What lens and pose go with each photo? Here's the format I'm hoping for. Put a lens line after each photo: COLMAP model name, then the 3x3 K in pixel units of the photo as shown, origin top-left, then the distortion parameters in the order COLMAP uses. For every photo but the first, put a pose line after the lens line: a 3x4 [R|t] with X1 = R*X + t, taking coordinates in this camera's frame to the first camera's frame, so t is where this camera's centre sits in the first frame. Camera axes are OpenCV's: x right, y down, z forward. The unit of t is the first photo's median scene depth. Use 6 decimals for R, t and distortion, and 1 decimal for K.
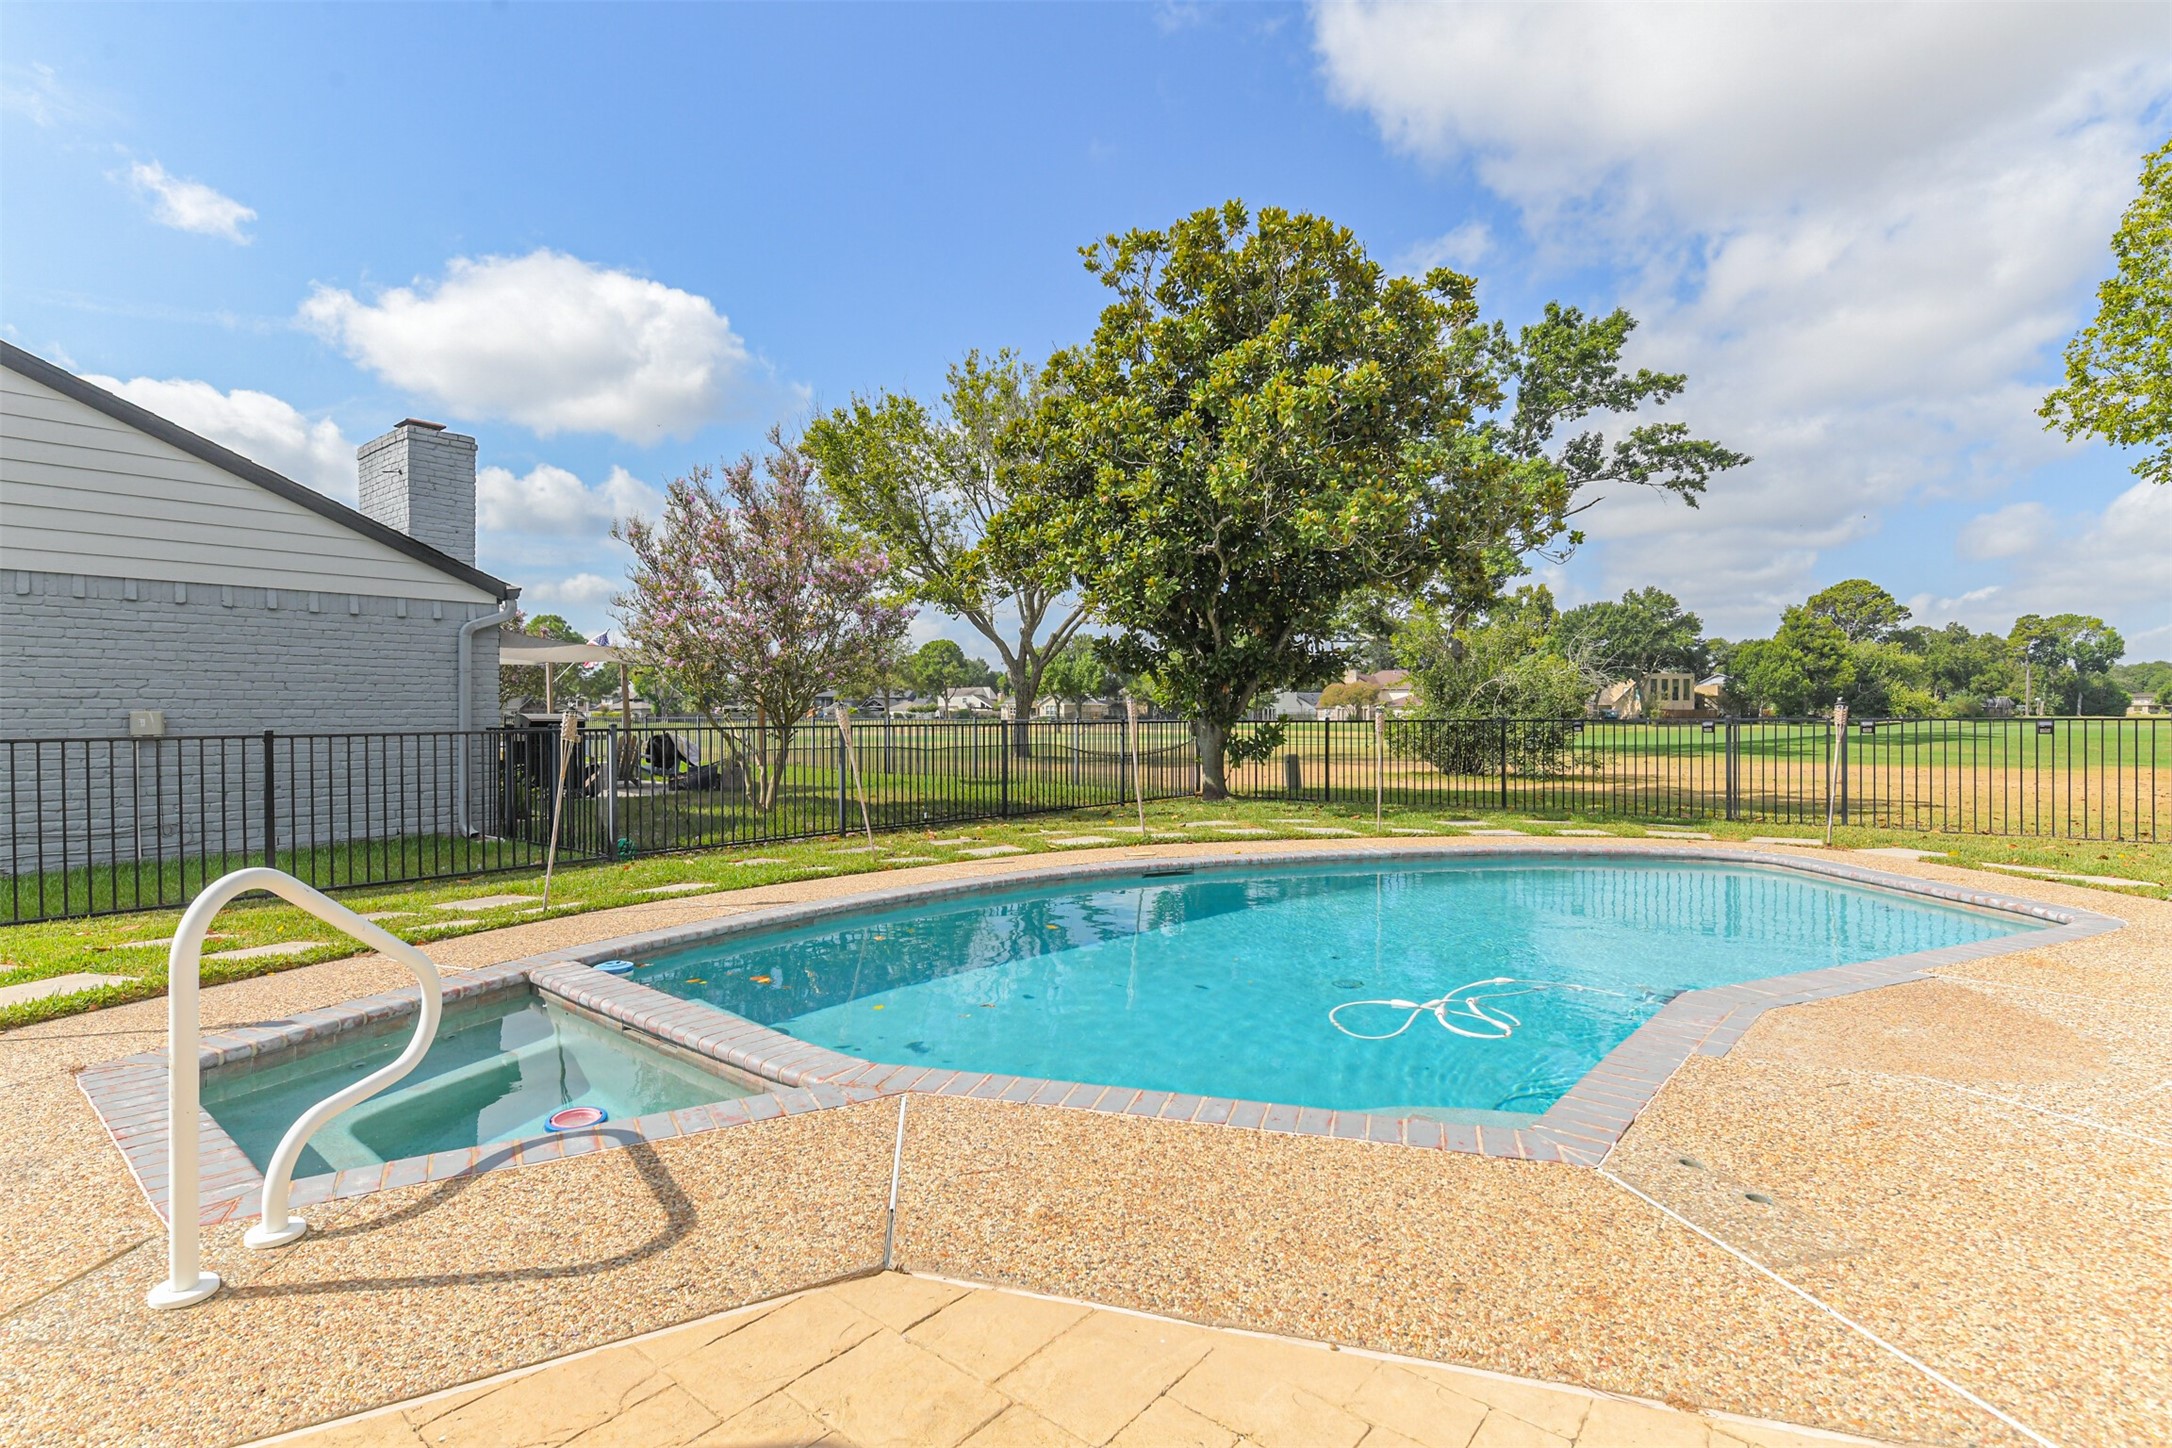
lens RADIAL K [[1033.6, 0, 1078.9], [0, 1033.6, 712.4], [0, 0, 1]] dist [0.039733, 0.000797]
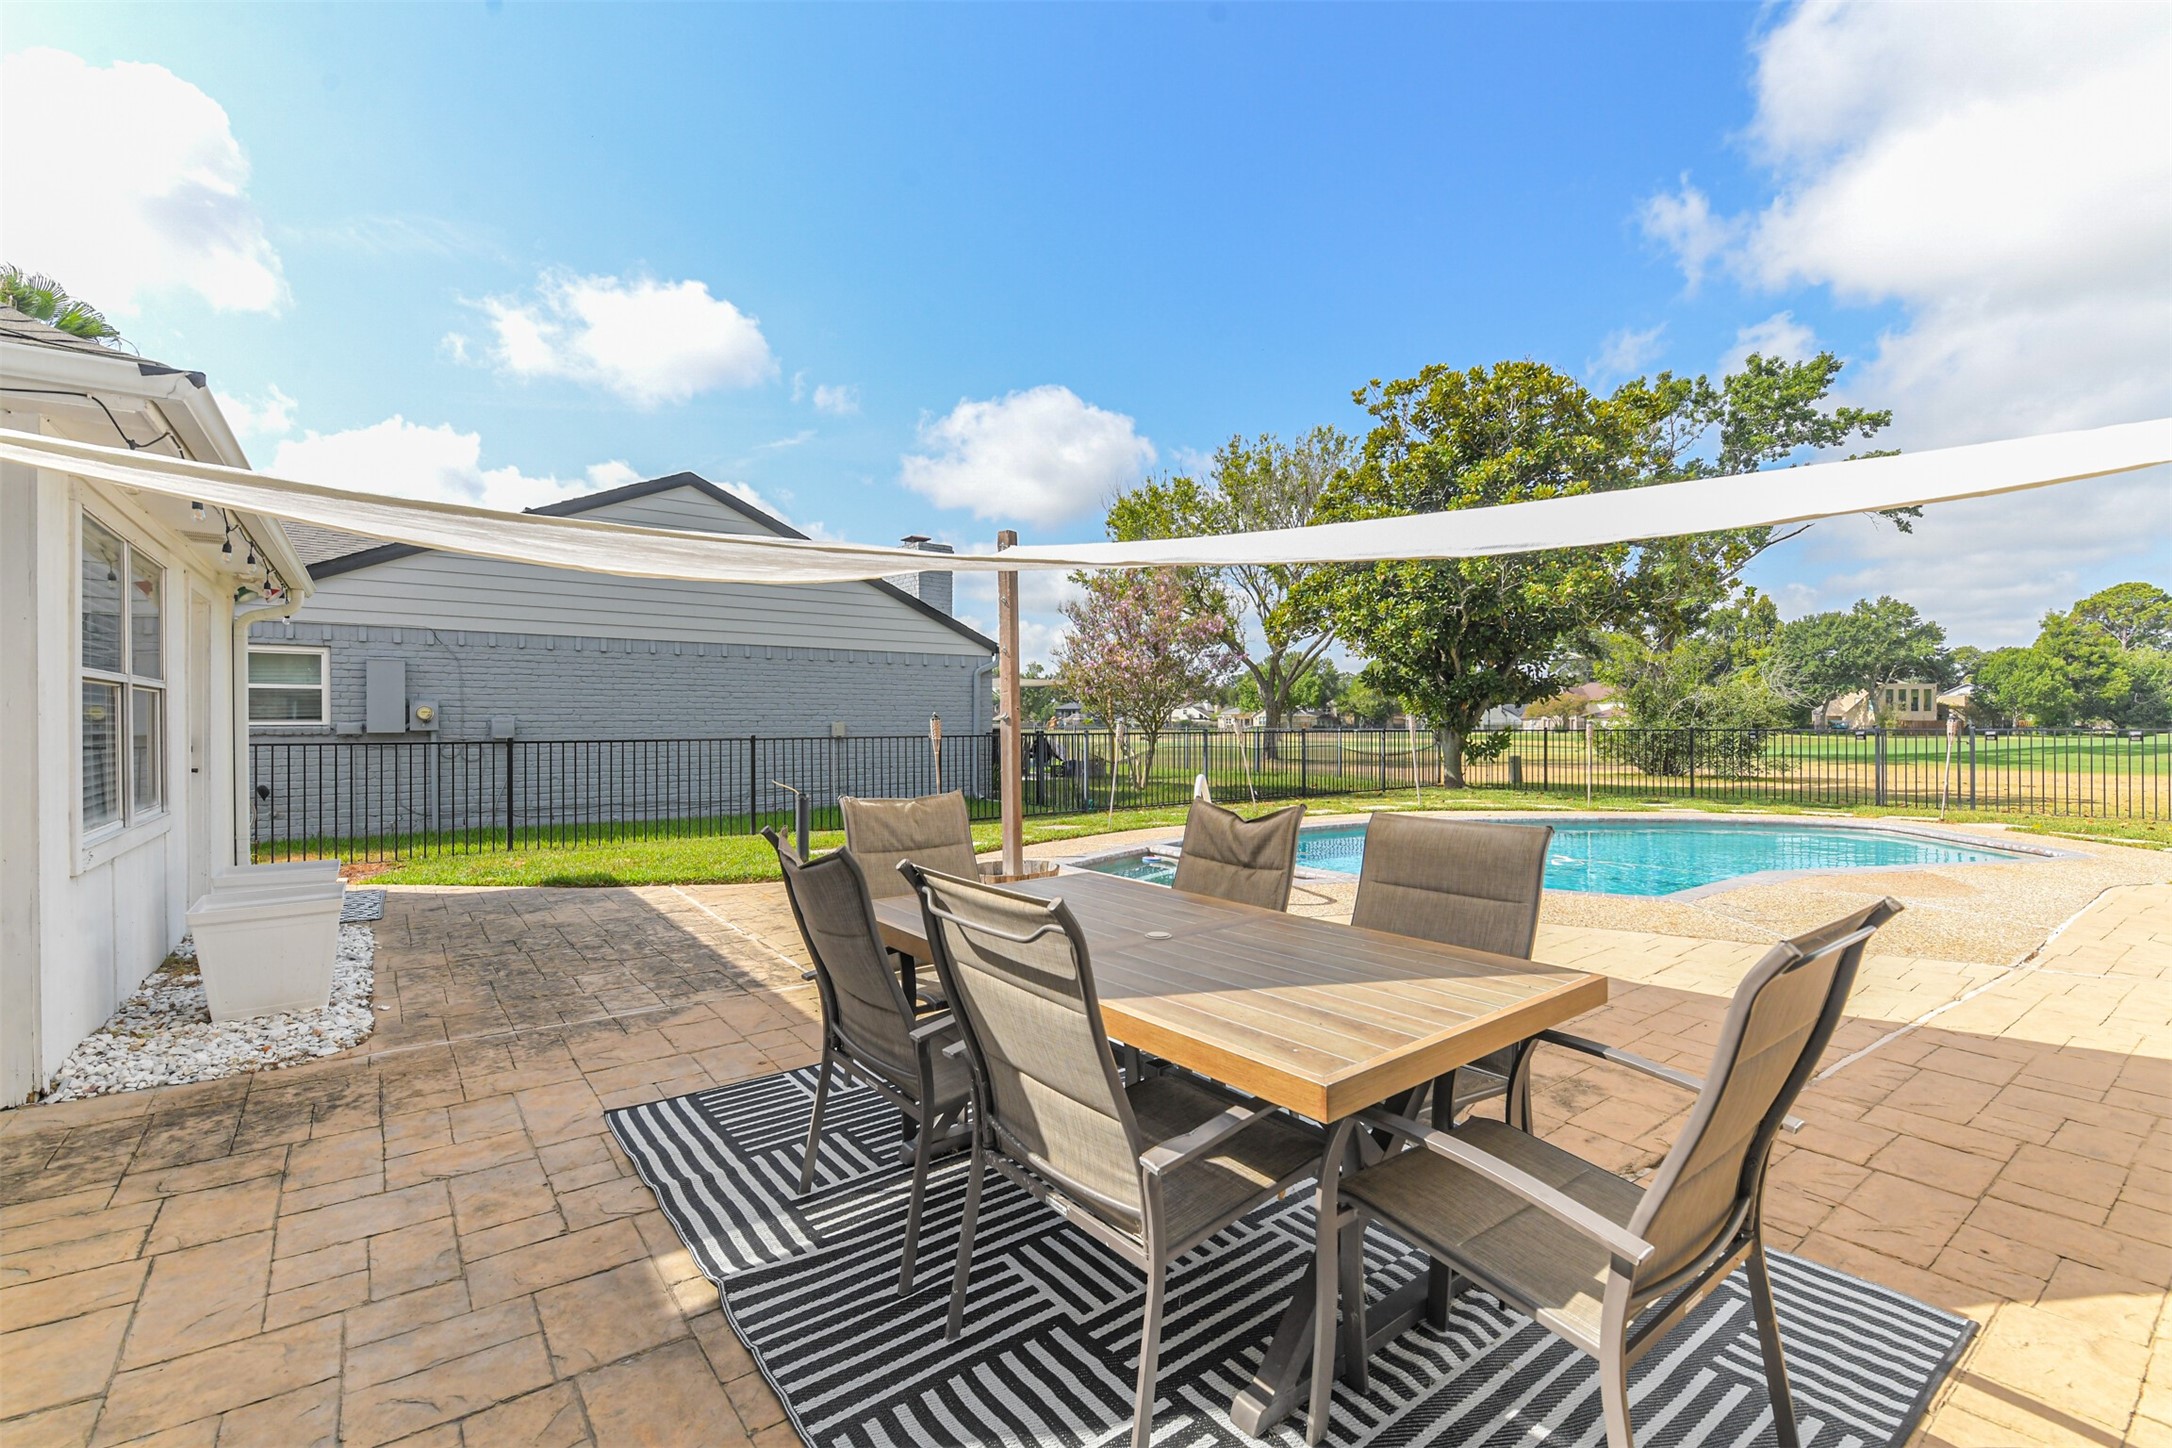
lens RADIAL K [[936.1, 0, 1088.8], [0, 936.1, 713.3], [0, 0, 1]] dist [0.009467, -0.002410]
pose [[0.978779, -0.000673, -0.204917, -0.061576], [-0.001285, 0.999955, -0.009422, -0.001055], [0.204914, 0.009485, 0.978734, -0.208607]]
